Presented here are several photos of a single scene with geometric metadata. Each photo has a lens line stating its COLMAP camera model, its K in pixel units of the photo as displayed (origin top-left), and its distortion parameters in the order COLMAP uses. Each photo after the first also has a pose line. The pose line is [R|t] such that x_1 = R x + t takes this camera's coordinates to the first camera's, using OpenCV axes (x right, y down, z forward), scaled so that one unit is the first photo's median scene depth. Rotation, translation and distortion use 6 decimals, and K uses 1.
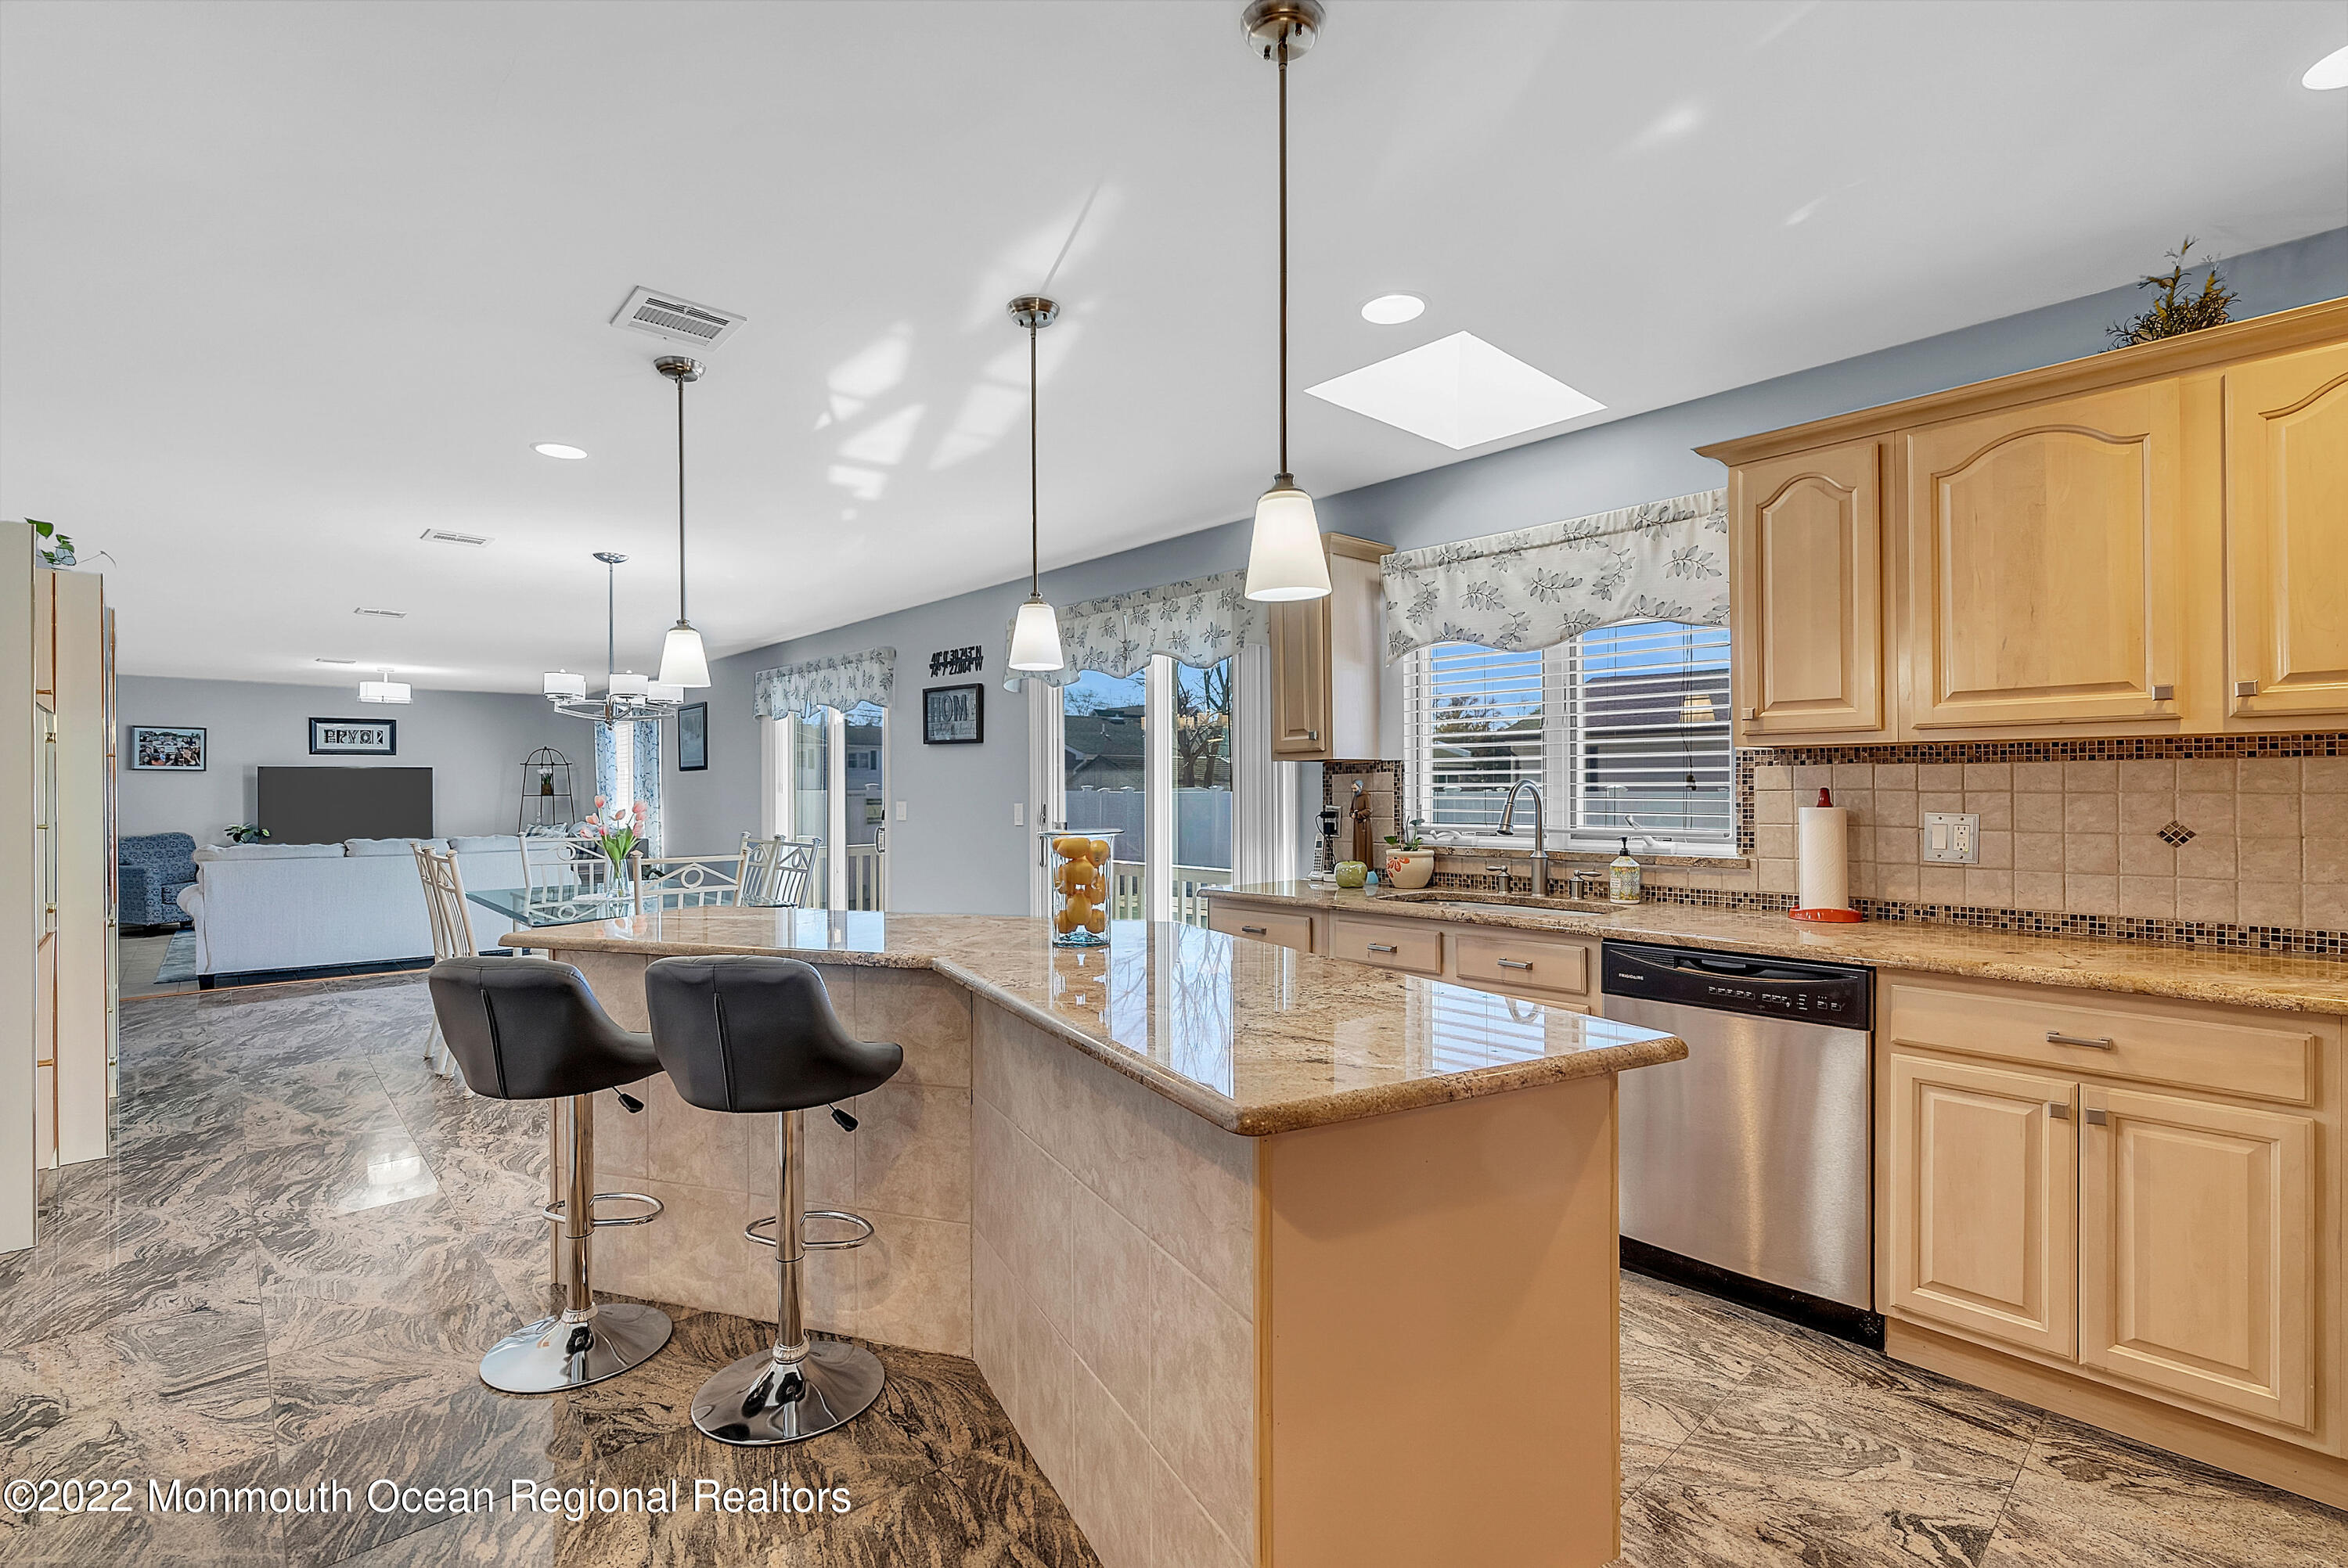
lens RADIAL K [[1080.9, 0, 1198.8], [0, 1080.9, 789.5], [0, 0, 1]] dist [-0.025756, 0.000532]
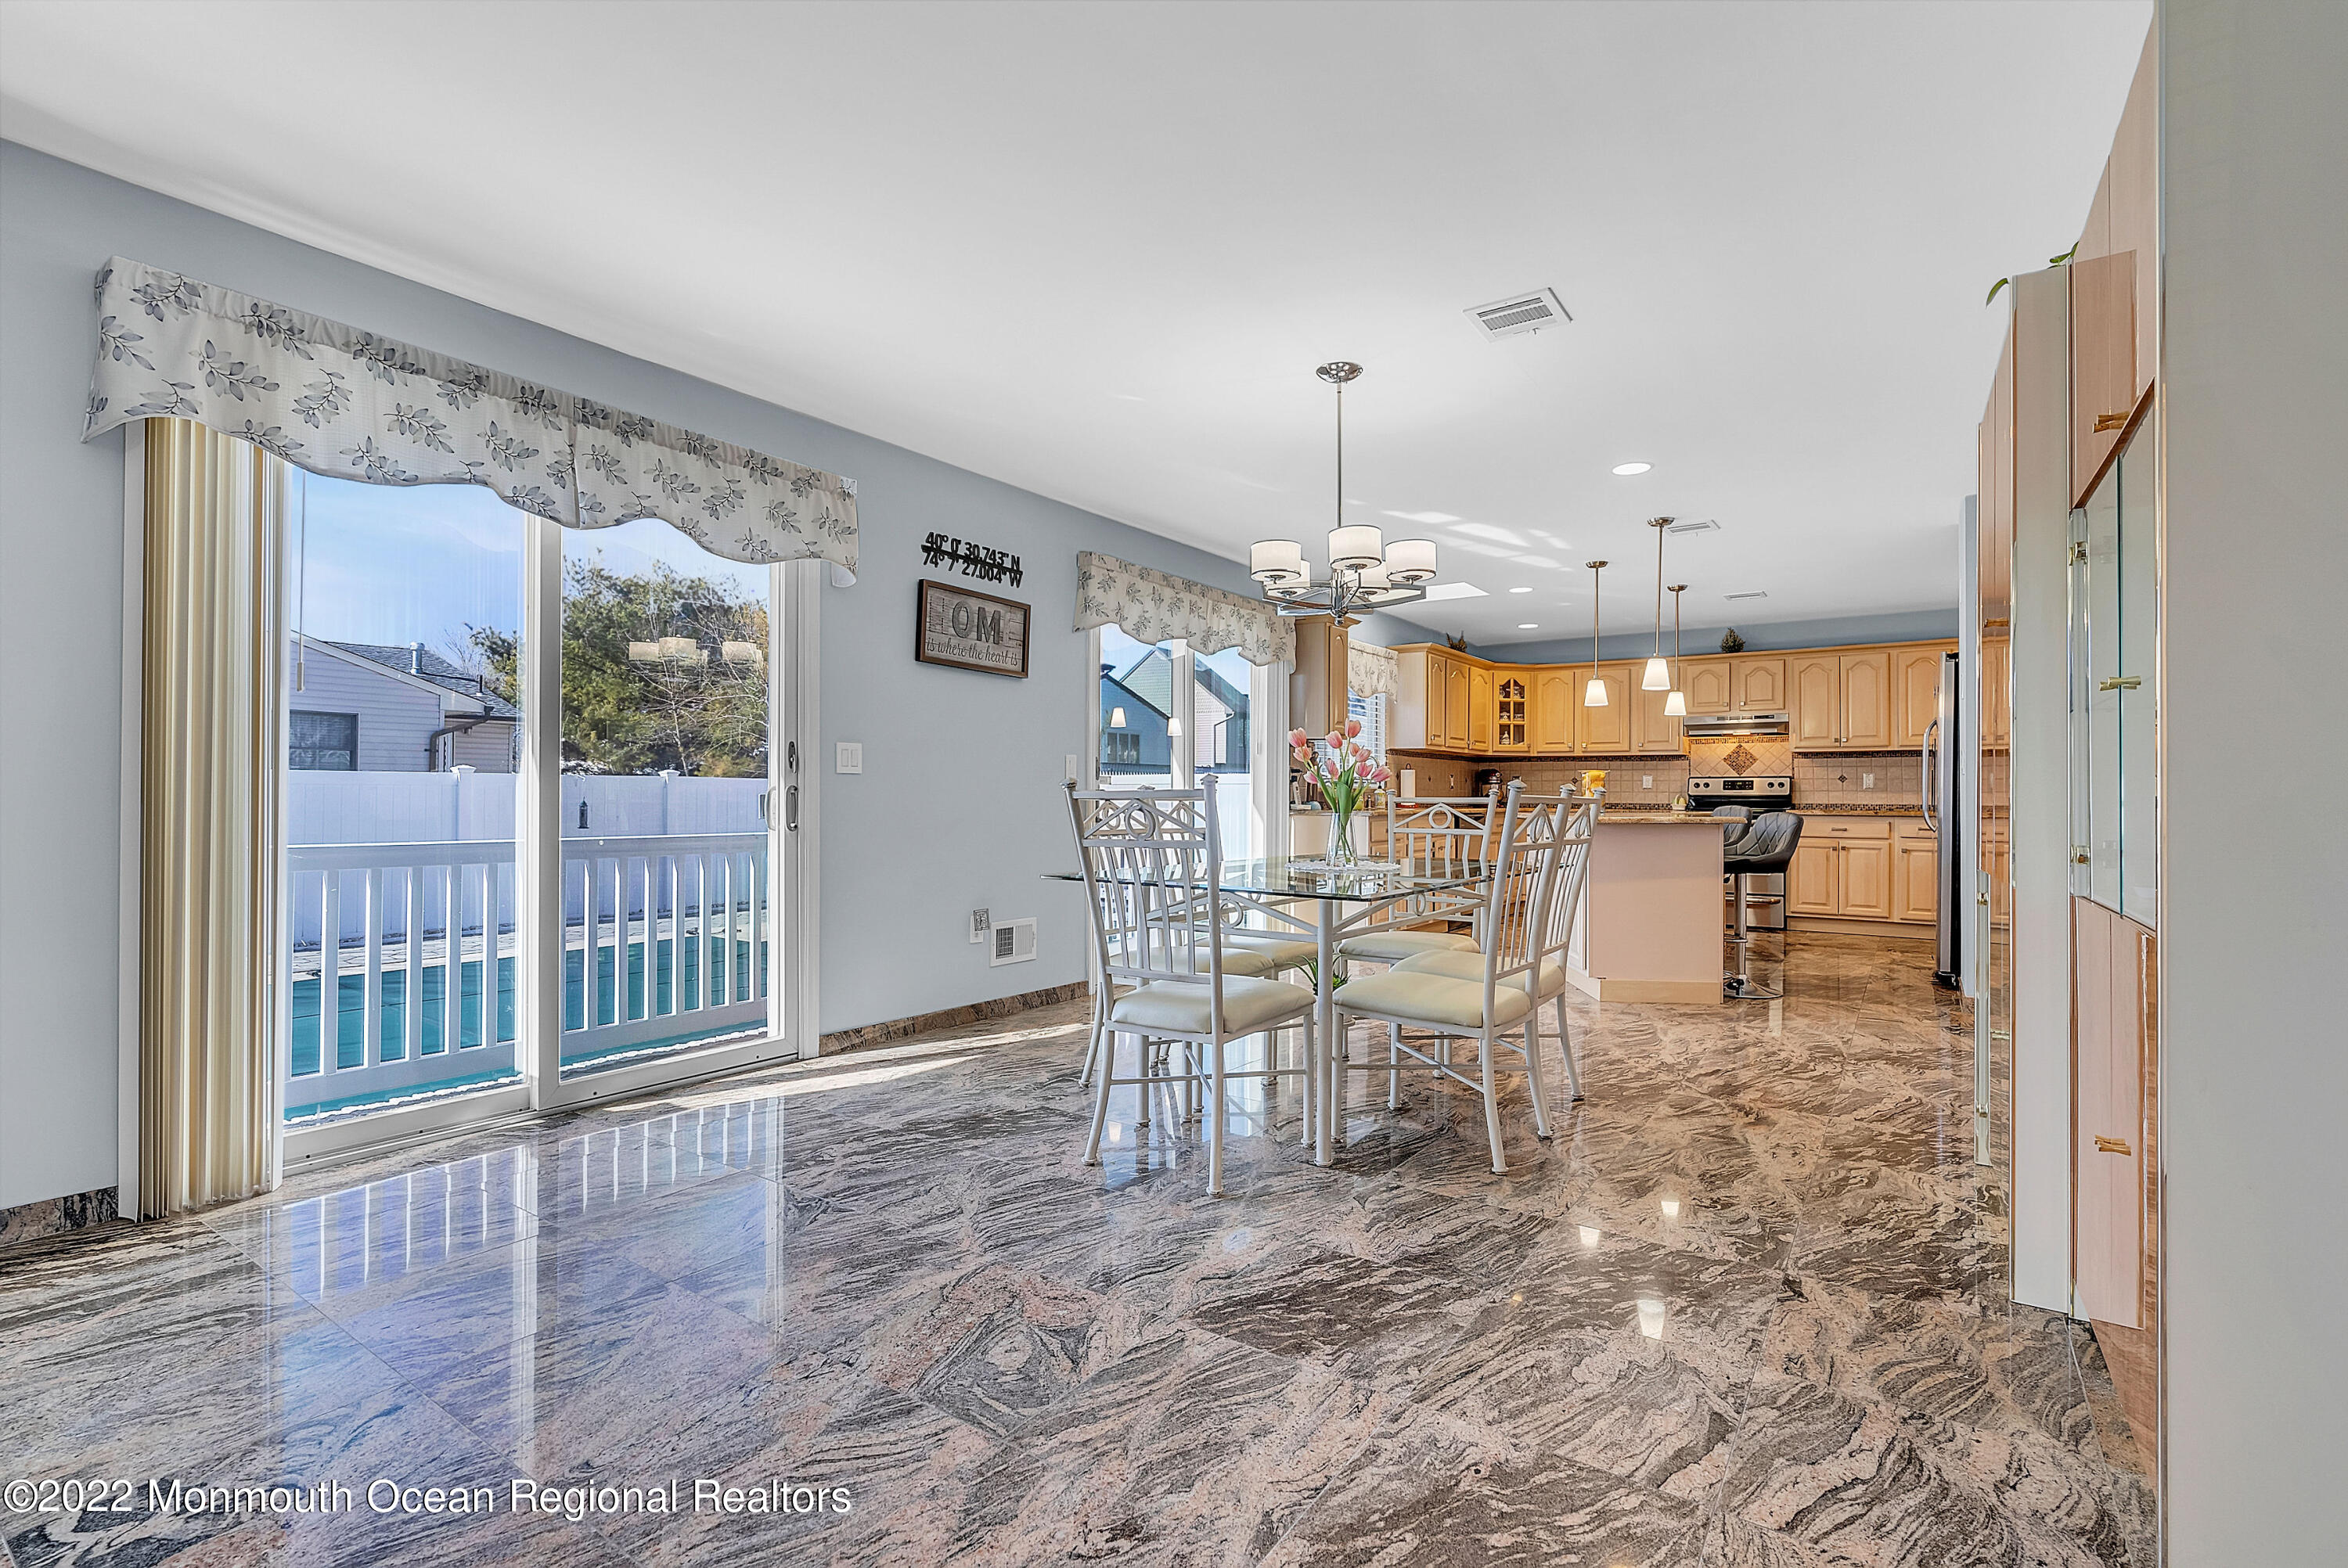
lens RADIAL K [[1080.9, 0, 1178.7], [0, 1080.9, 775.3], [0, 0, 1]] dist [-0.025756, 0.000532]
pose [[-0.214307, 0.017355, 0.976612, -1.700098], [-0.007547, 0.999783, -0.019423, 0.075947], [-0.976737, -0.011533, -0.214130, 1.763854]]
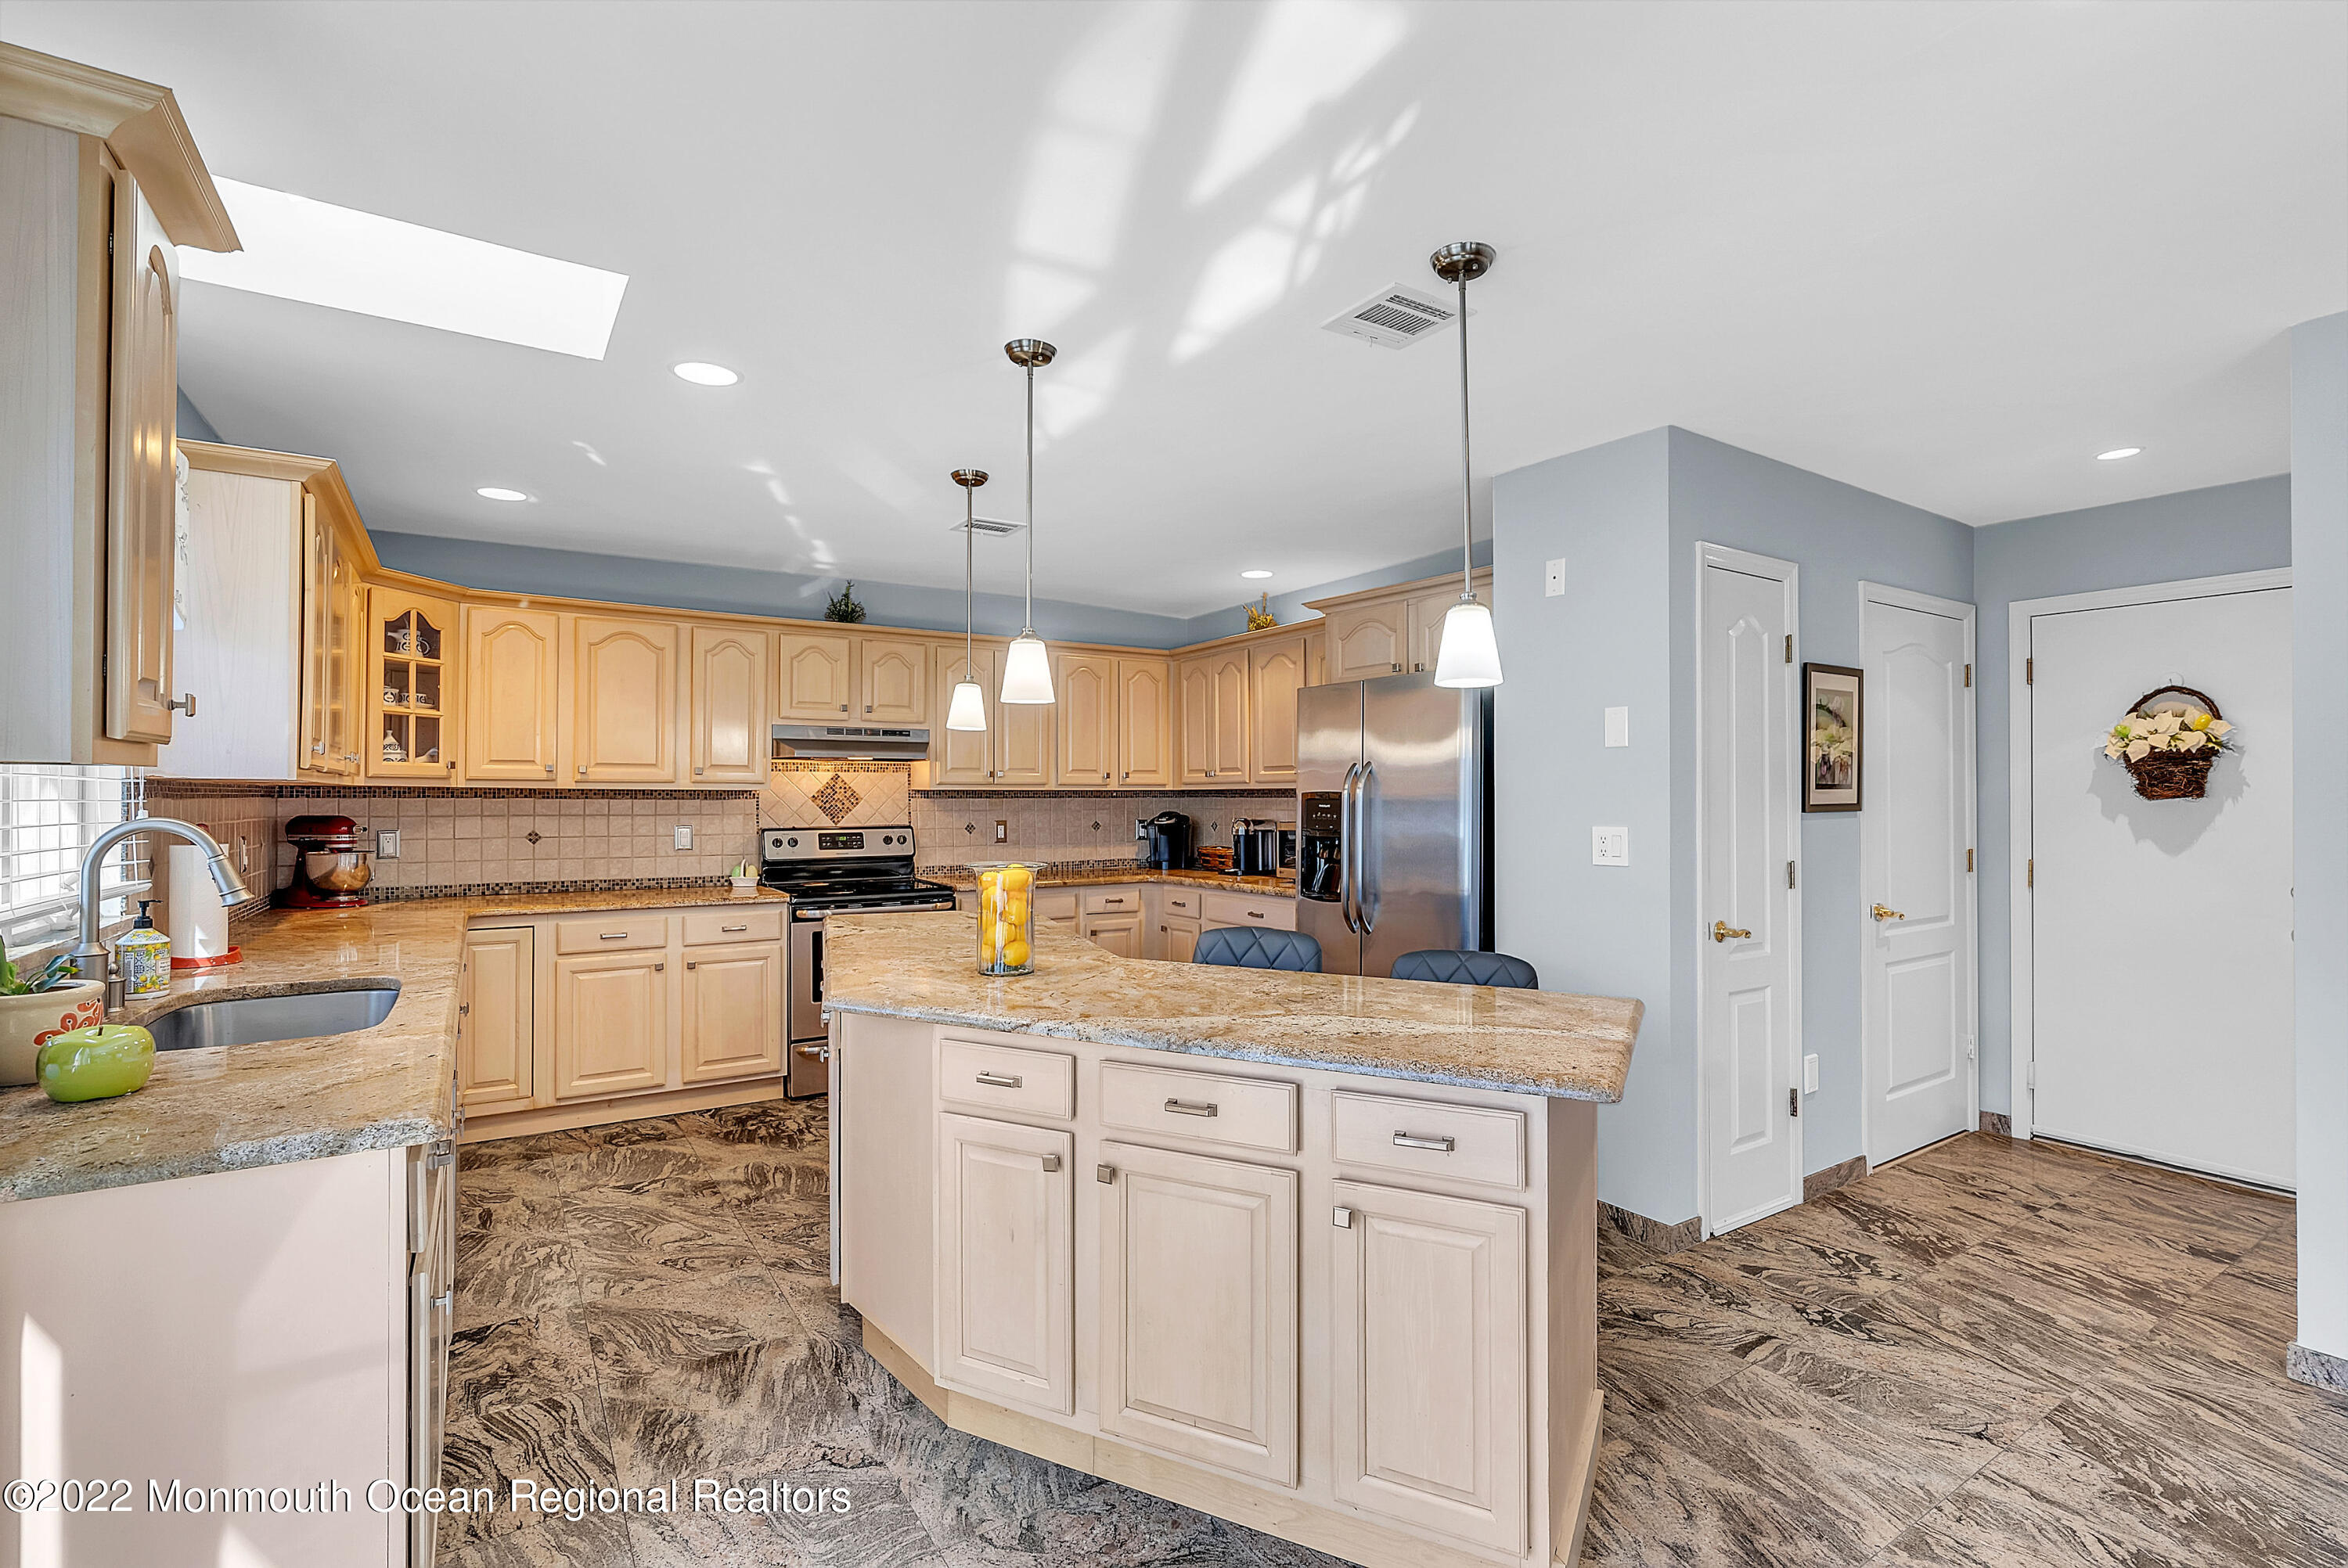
lens RADIAL K [[1080.9, 0, 1178.6], [0, 1080.9, 801.1], [0, 0, 1]] dist [-0.025756, 0.000532]
pose [[-0.984363, -0.001080, 0.176151, -0.330315], [-0.001239, 0.999999, -0.000791, -0.012958], [-0.176150, -0.000997, -0.984363, 1.398263]]
